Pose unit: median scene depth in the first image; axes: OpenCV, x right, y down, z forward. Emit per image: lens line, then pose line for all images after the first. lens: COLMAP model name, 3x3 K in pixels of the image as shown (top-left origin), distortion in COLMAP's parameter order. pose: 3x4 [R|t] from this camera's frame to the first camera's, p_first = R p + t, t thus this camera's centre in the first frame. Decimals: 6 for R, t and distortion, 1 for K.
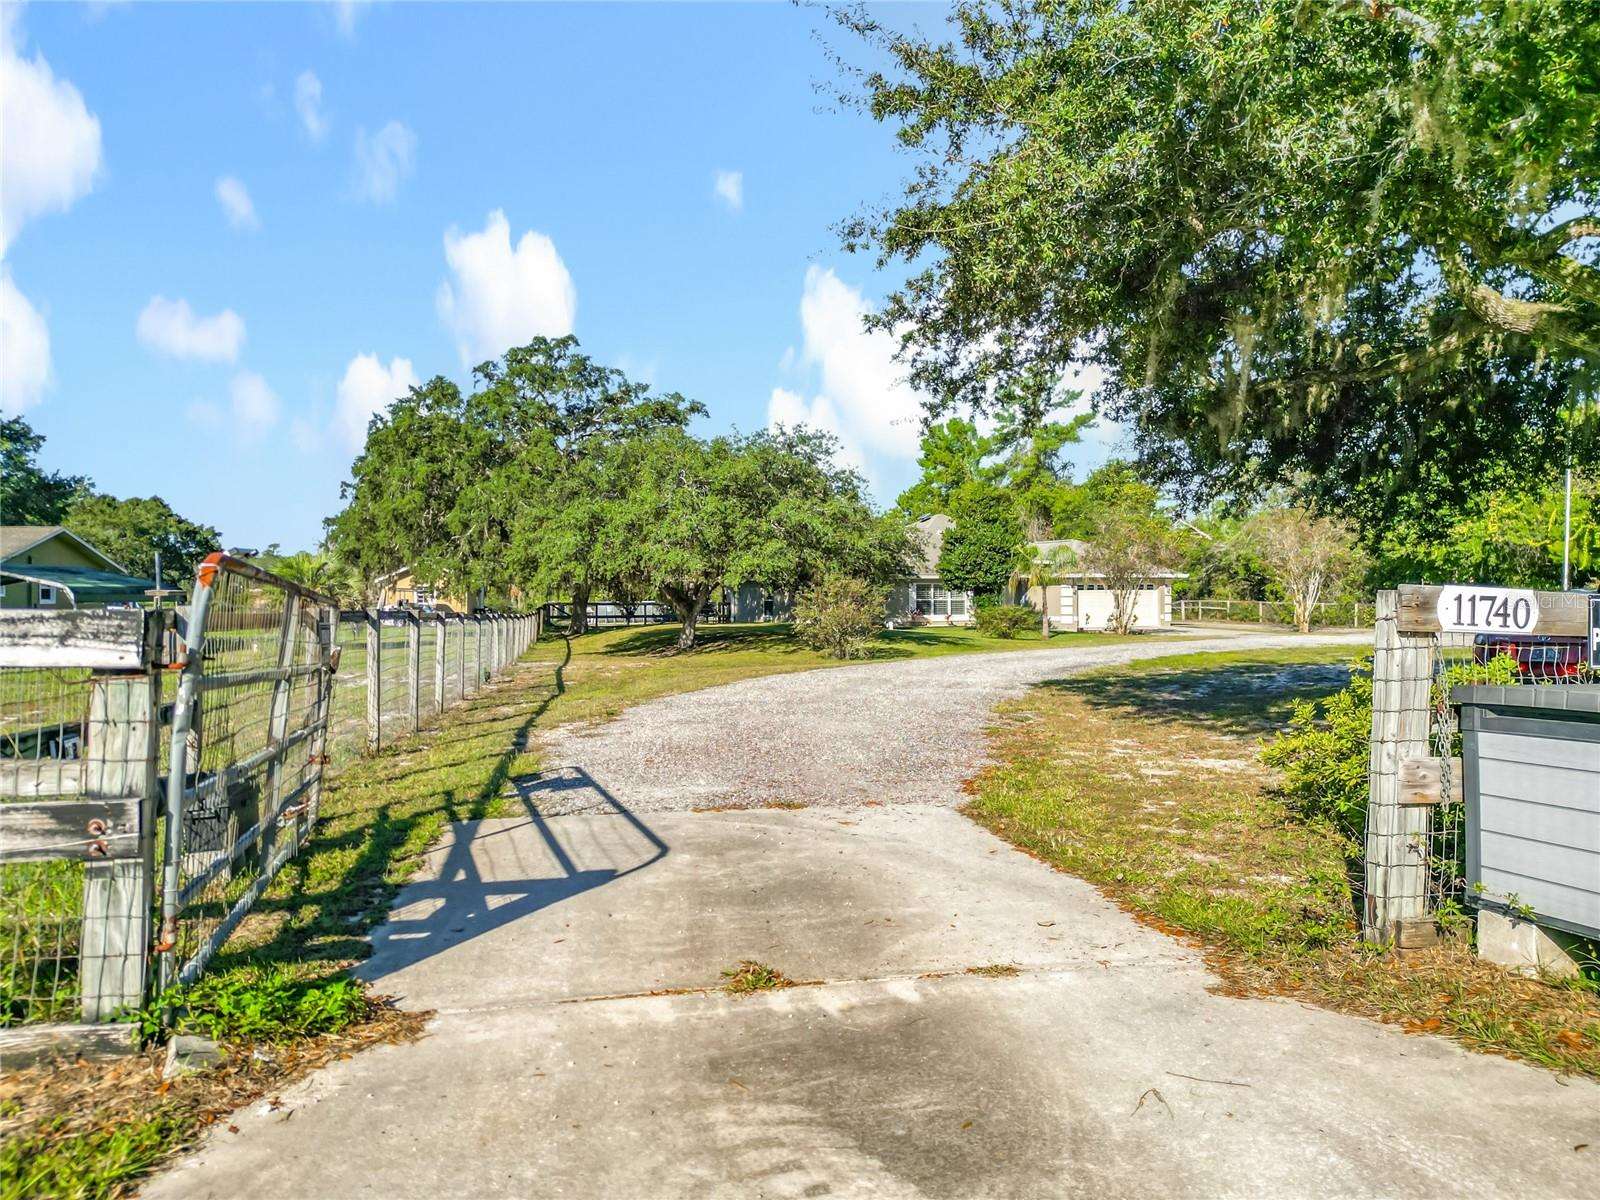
lens RADIAL K [[1140.5, 0, 797.9], [0, 1140.5, 600.2], [0, 0, 1]] dist [0.064438, -0.080944]
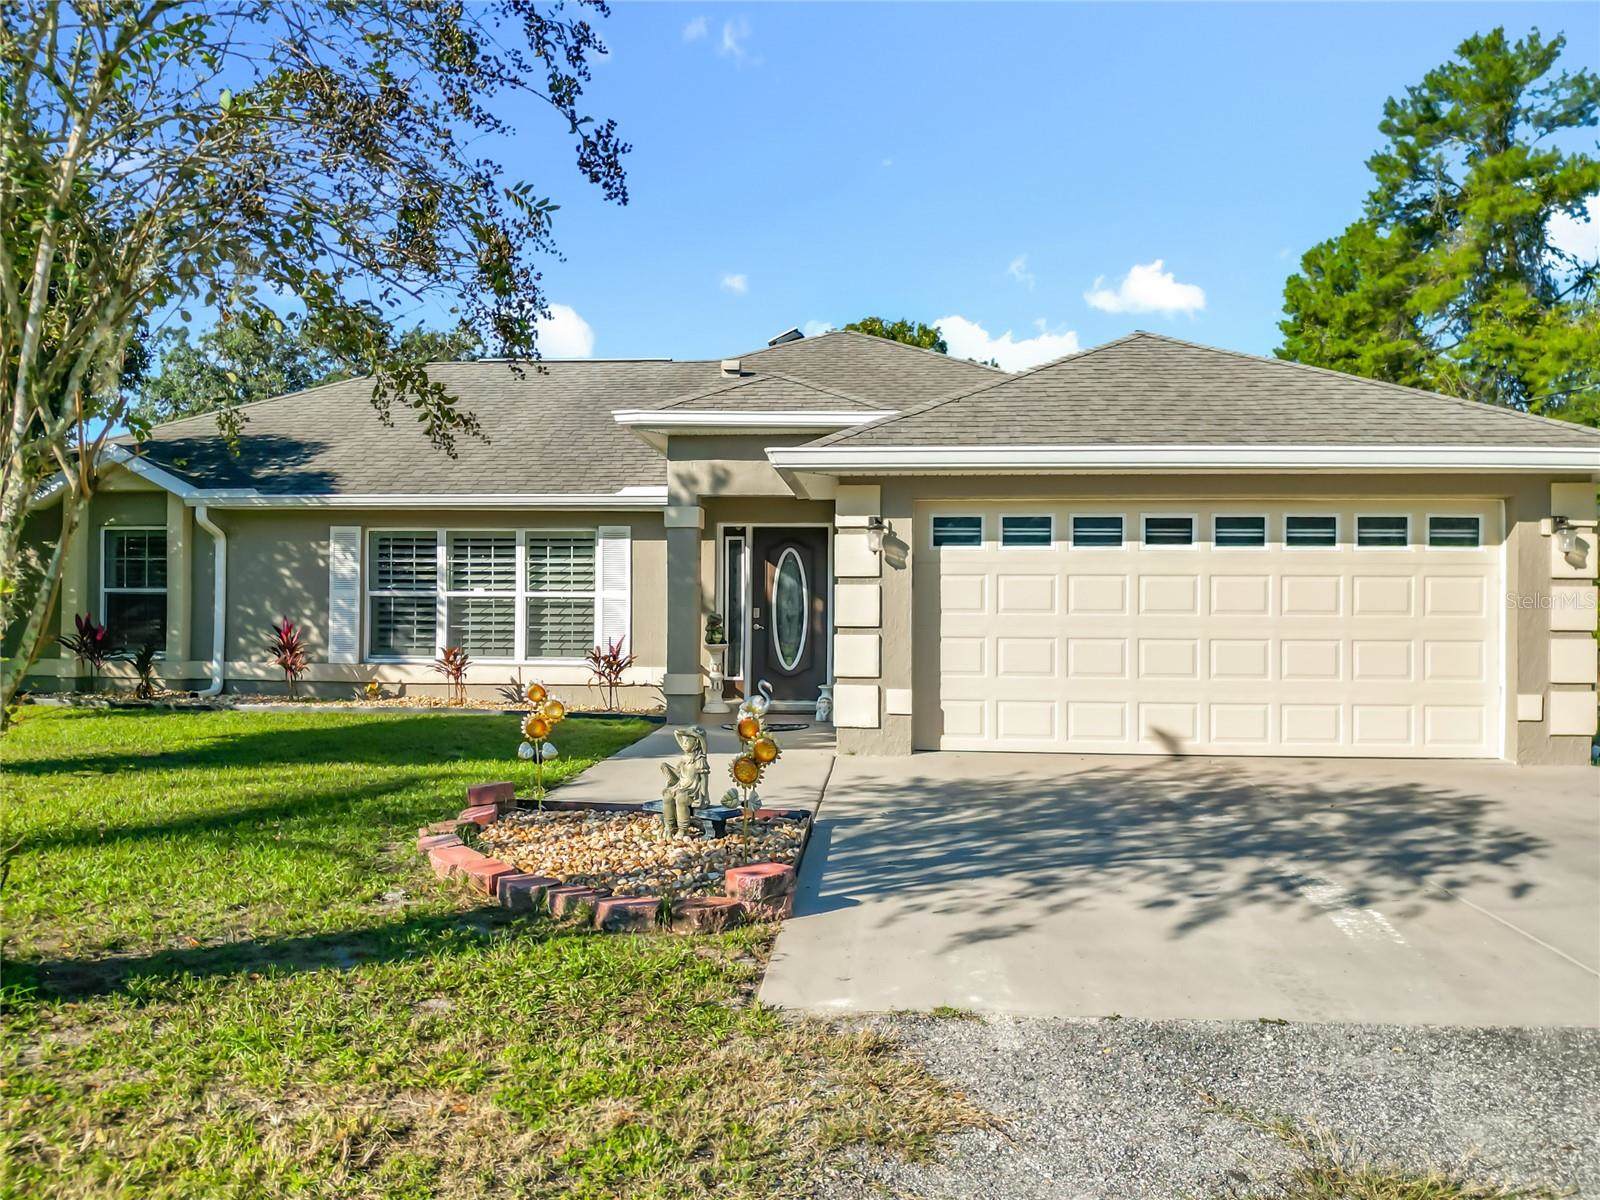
lens RADIAL K [[1206.9, 0, 795.6], [0, 1206.9, 603.2], [0, 0, 1]] dist [-0.004644, -0.058234]
pose [[0.865662, 0.010819, -0.500512, 0.311741], [-0.017220, 0.999818, -0.008172, 0.002735], [0.500333, 0.015693, 0.865691, 0.791496]]
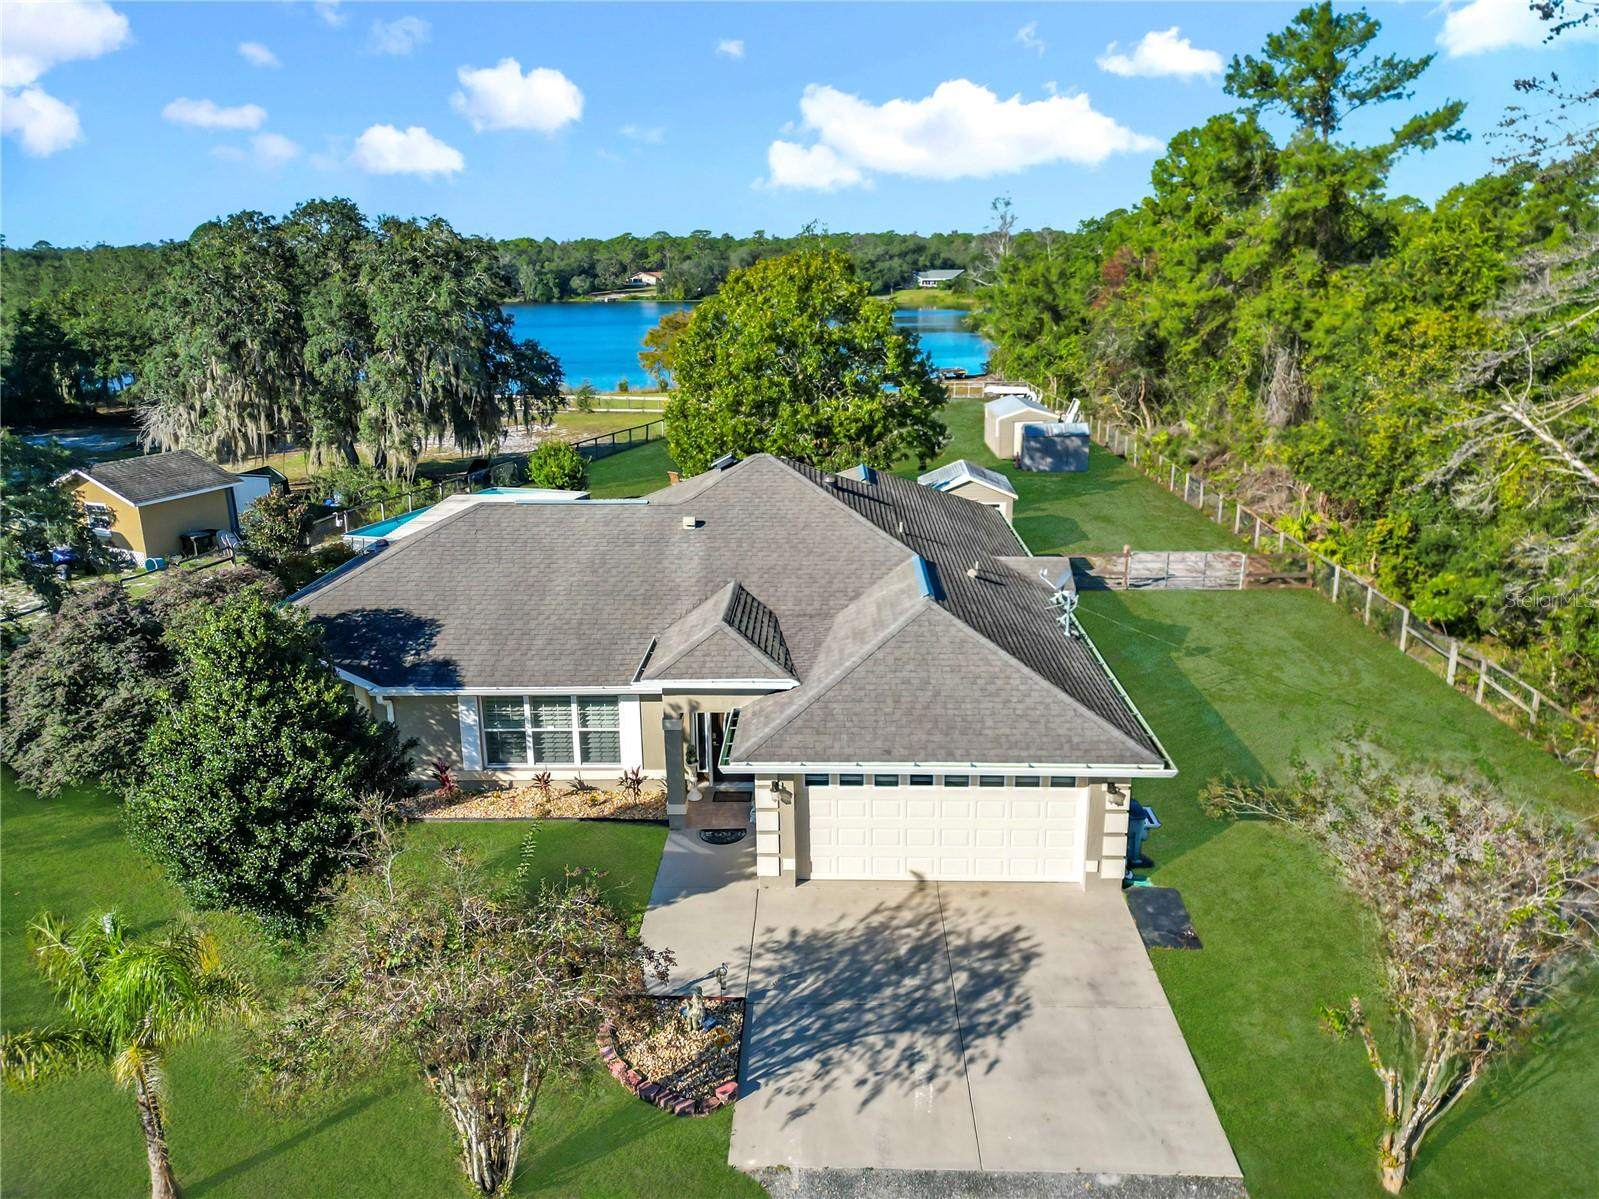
lens RADIAL K [[1139.8, 0, 797.4], [0, 1139.8, 599.7], [0, 0, 1]] dist [0.064438, -0.080944]
pose [[0.888920, 0.125179, -0.440626, 0.382552], [0.006179, 0.958571, 0.284788, -0.165518], [0.458021, -0.255876, 0.851319, 0.678075]]
